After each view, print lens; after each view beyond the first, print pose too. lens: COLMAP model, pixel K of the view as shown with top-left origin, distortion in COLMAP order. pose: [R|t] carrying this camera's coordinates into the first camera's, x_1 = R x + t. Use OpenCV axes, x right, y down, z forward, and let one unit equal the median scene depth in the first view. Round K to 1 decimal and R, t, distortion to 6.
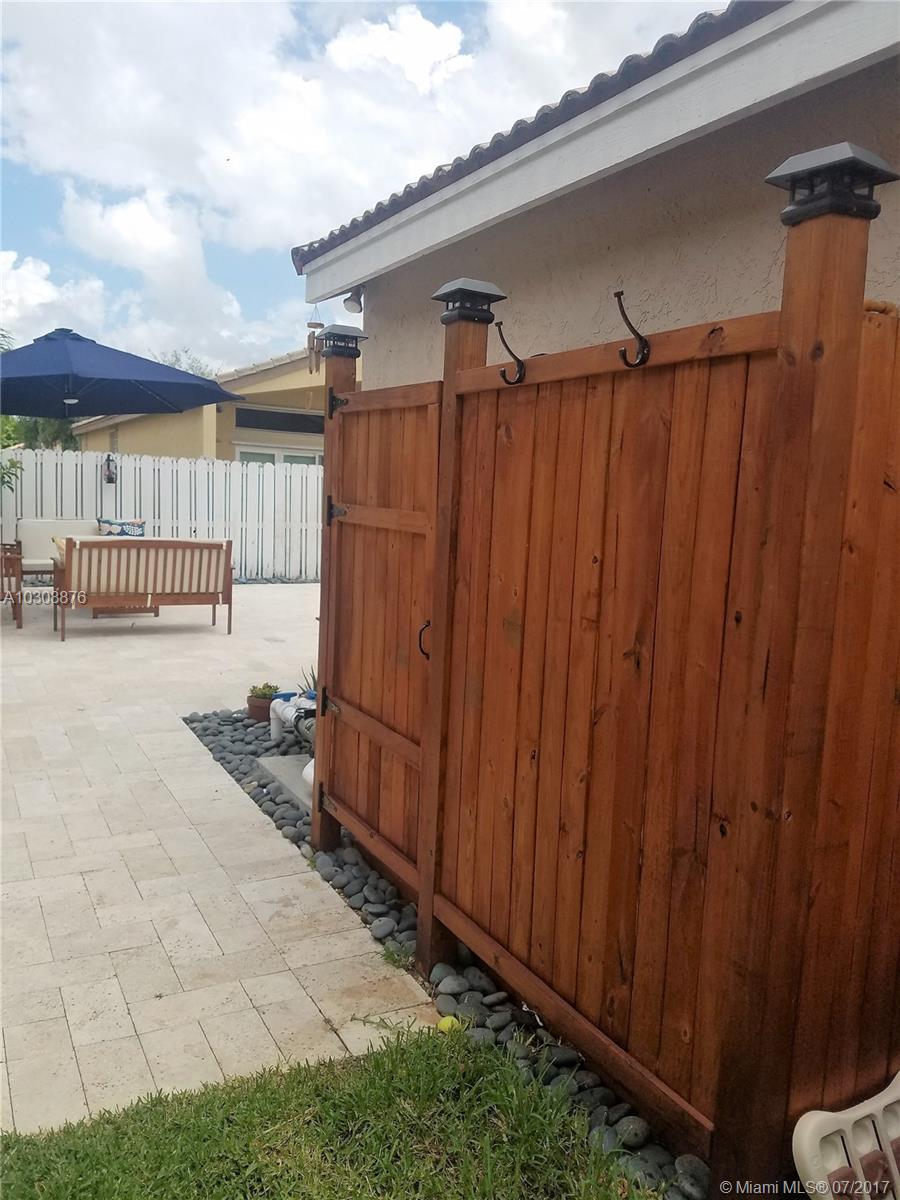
lens RADIAL K [[935.0, 0, 450.0], [0, 935.0, 600.0], [0, 0, 1]] dist [0.108537, -0.165986]
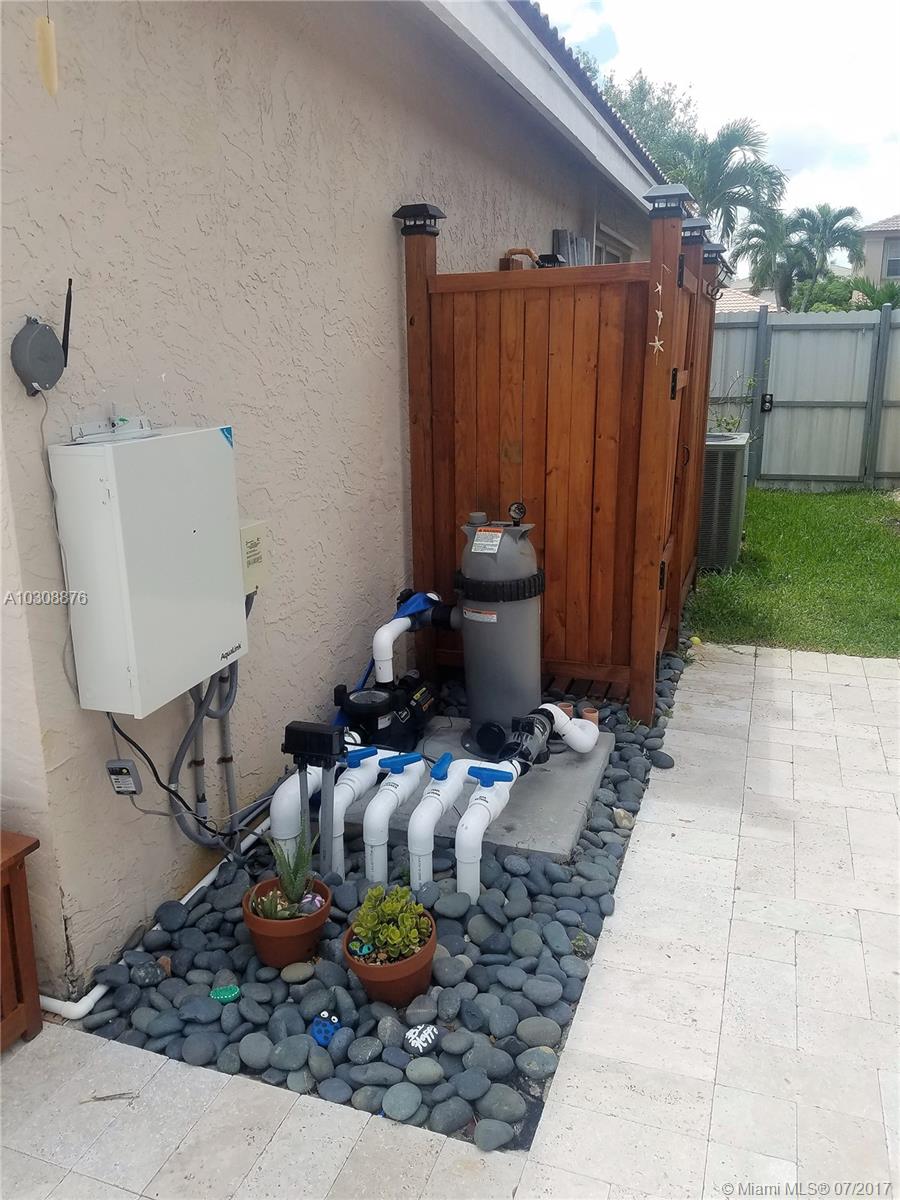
lens RADIAL K [[935.0, 0, 450.0], [0, 935.0, 600.0], [0, 0, 1]] dist [0.108537, -0.165986]
pose [[-0.673735, -0.238510, 0.699425, -0.752807], [0.074367, 0.919793, 0.385293, -0.292926], [-0.735222, 0.311599, -0.601959, 1.936737]]
